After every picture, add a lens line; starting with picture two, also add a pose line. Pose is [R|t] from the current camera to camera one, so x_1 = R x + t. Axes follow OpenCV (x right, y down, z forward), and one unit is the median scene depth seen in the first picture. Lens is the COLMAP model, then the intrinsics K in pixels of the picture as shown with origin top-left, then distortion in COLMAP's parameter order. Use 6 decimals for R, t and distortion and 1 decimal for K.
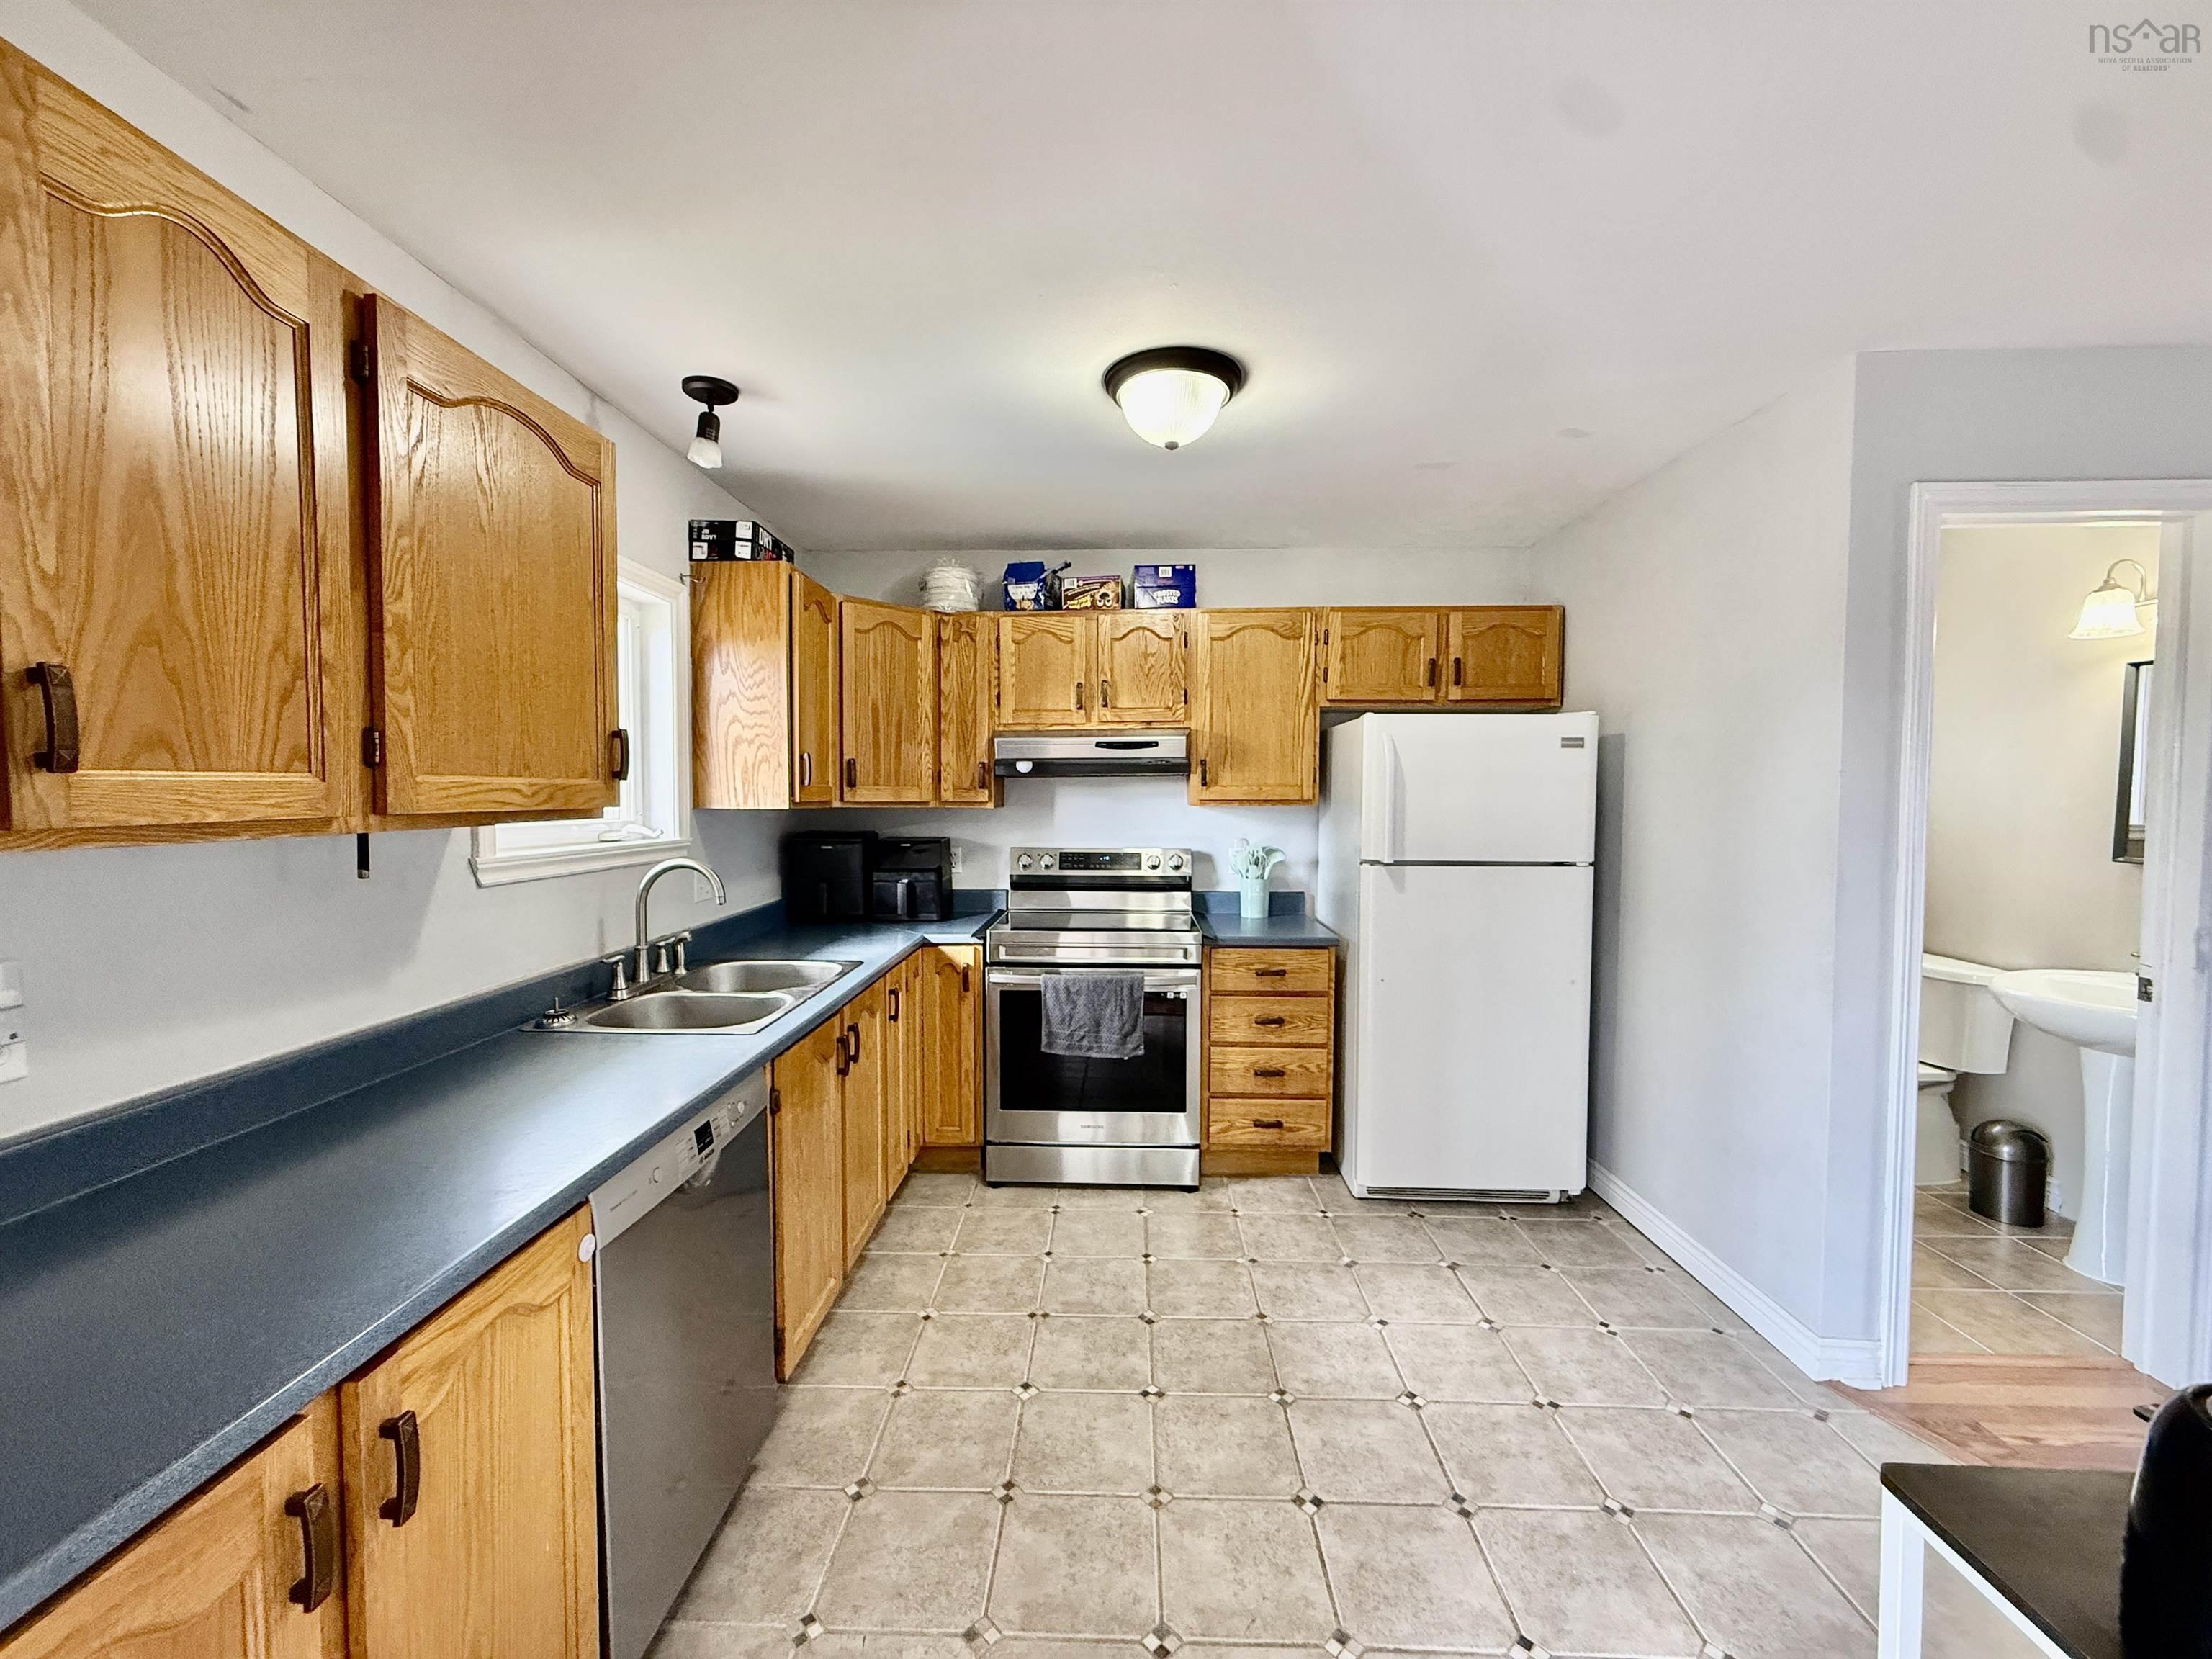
lens RADIAL K [[884.2, 0, 1098.3], [0, 884.2, 828.7], [0, 0, 1]] dist [0.001763, 0.000076]
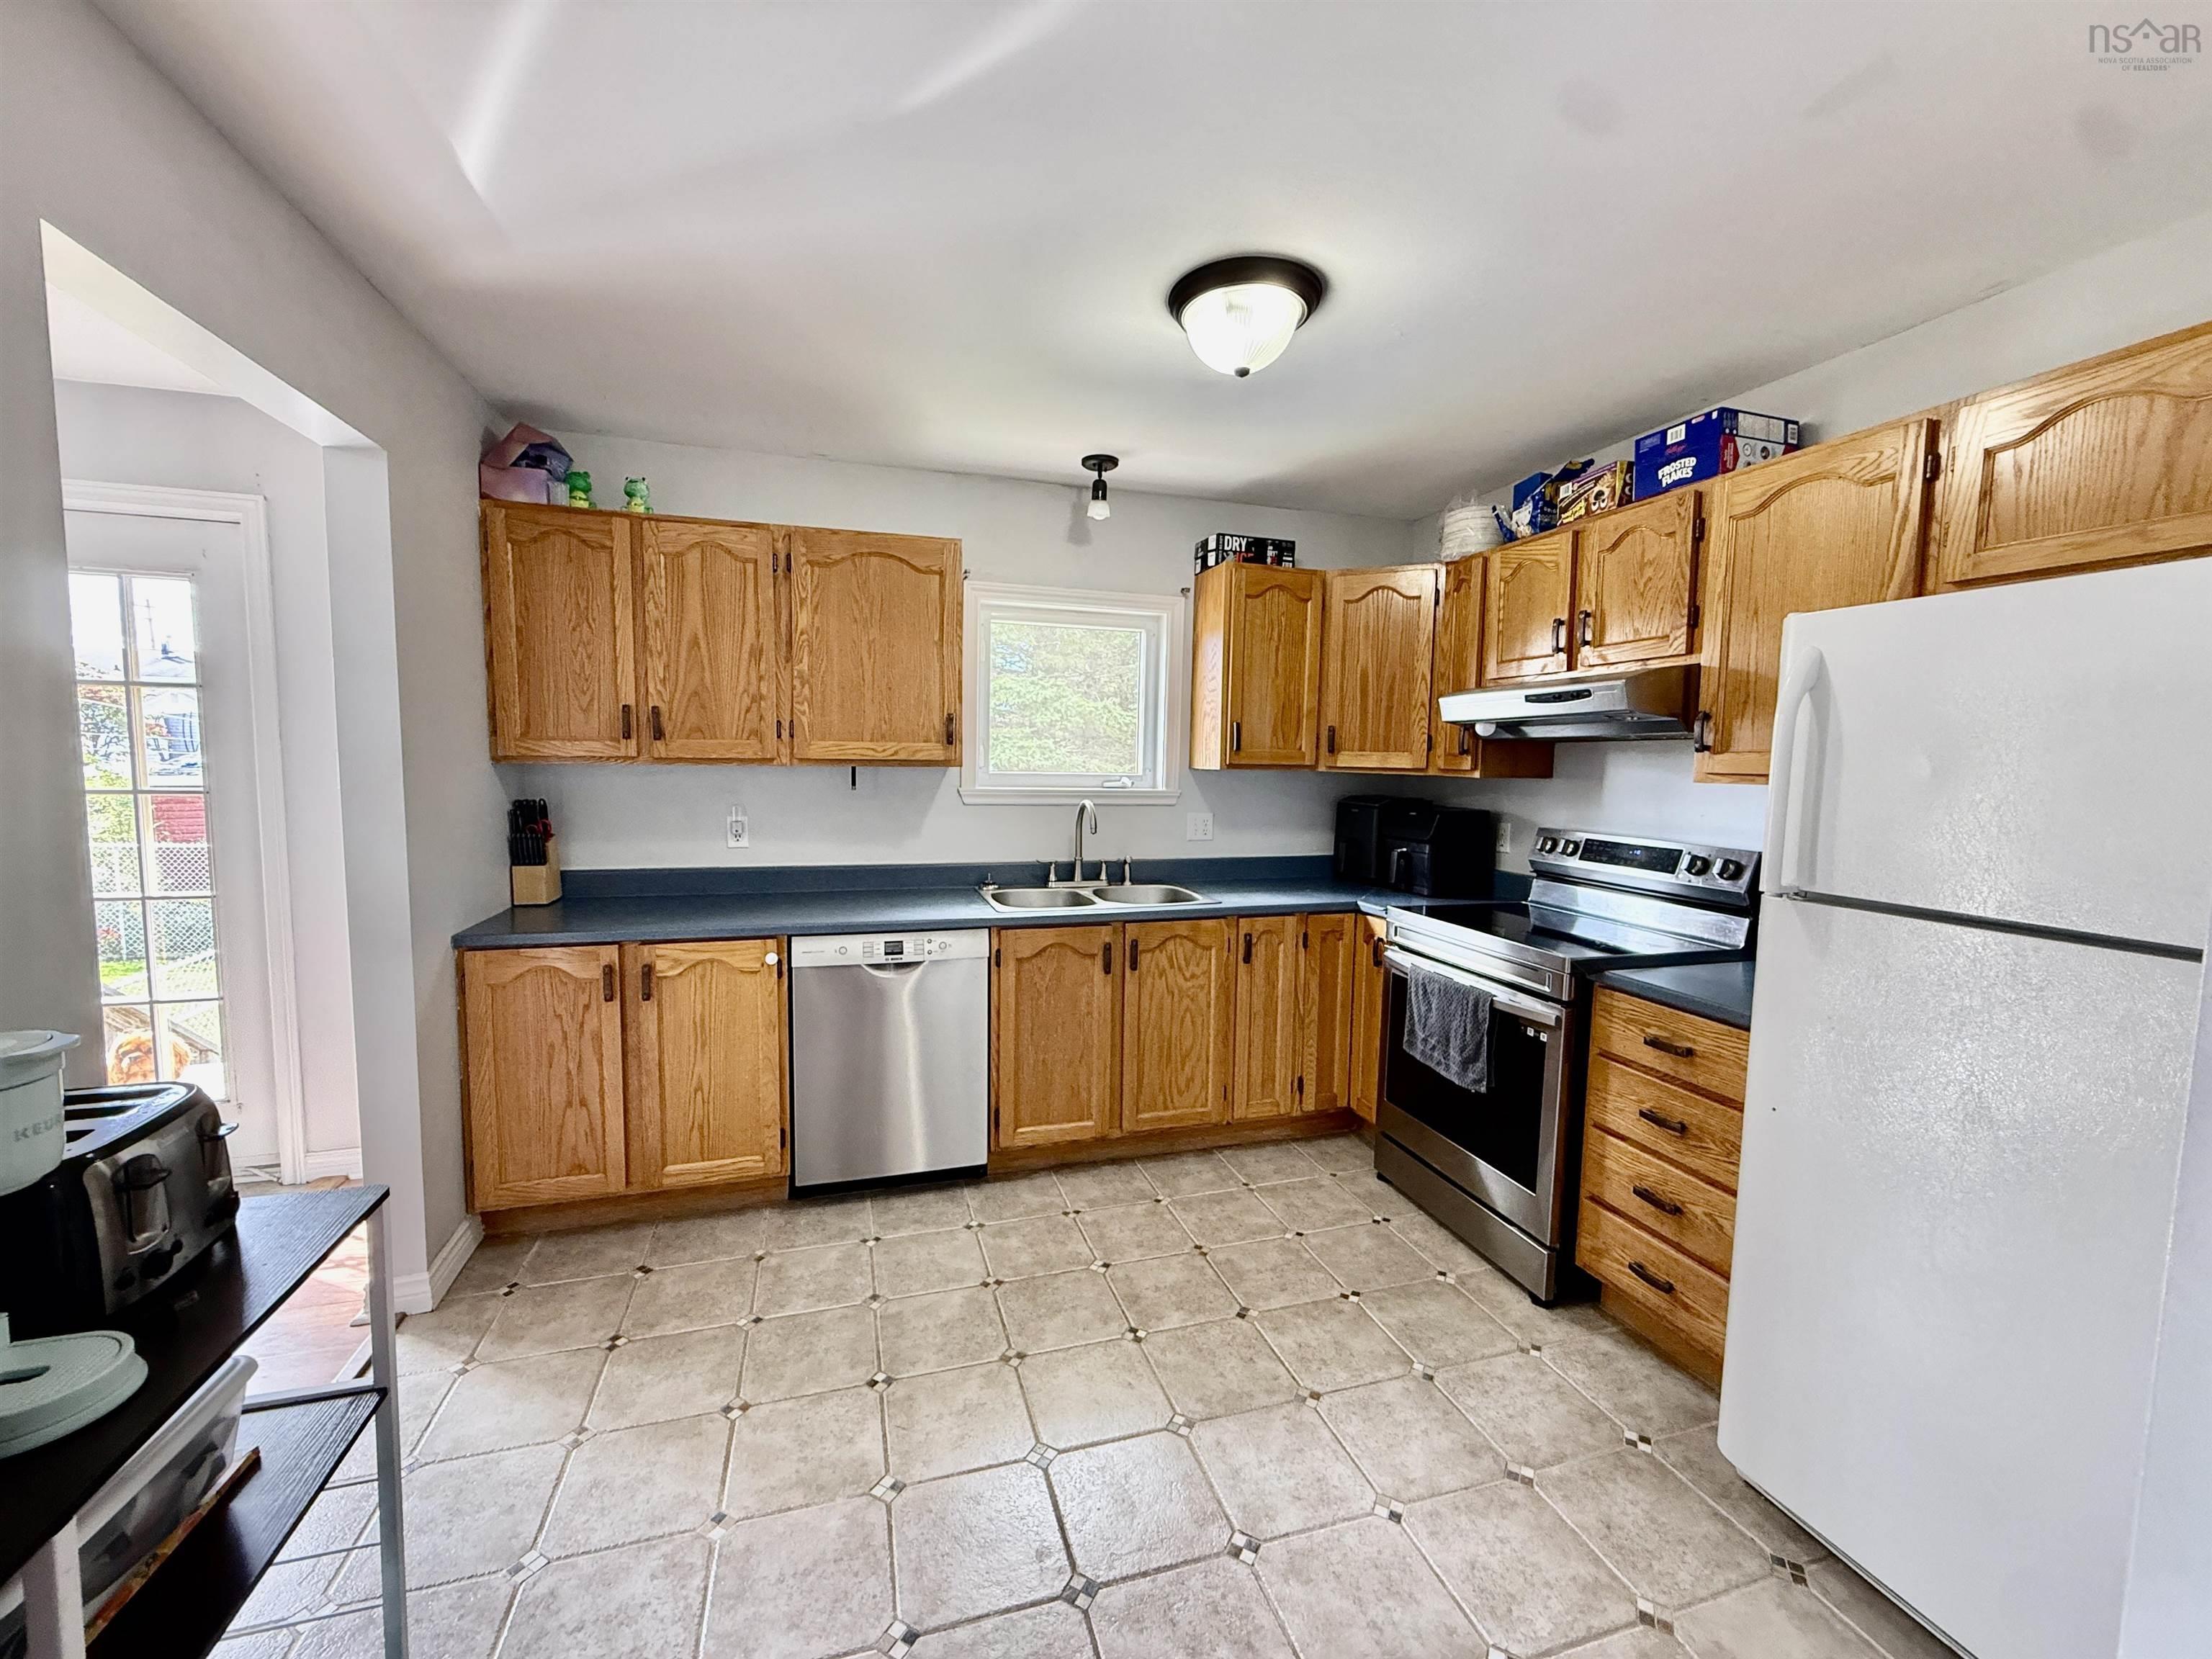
lens RADIAL K [[884.2, 0, 1100.0], [0, 884.2, 828.9], [0, 0, 1]] dist [0.001763, 0.000076]
pose [[0.316284, 0.081787, -0.945132, 0.667113], [-0.054599, 0.996195, 0.067934, -0.013278], [0.947092, 0.030117, 0.319546, 0.416852]]
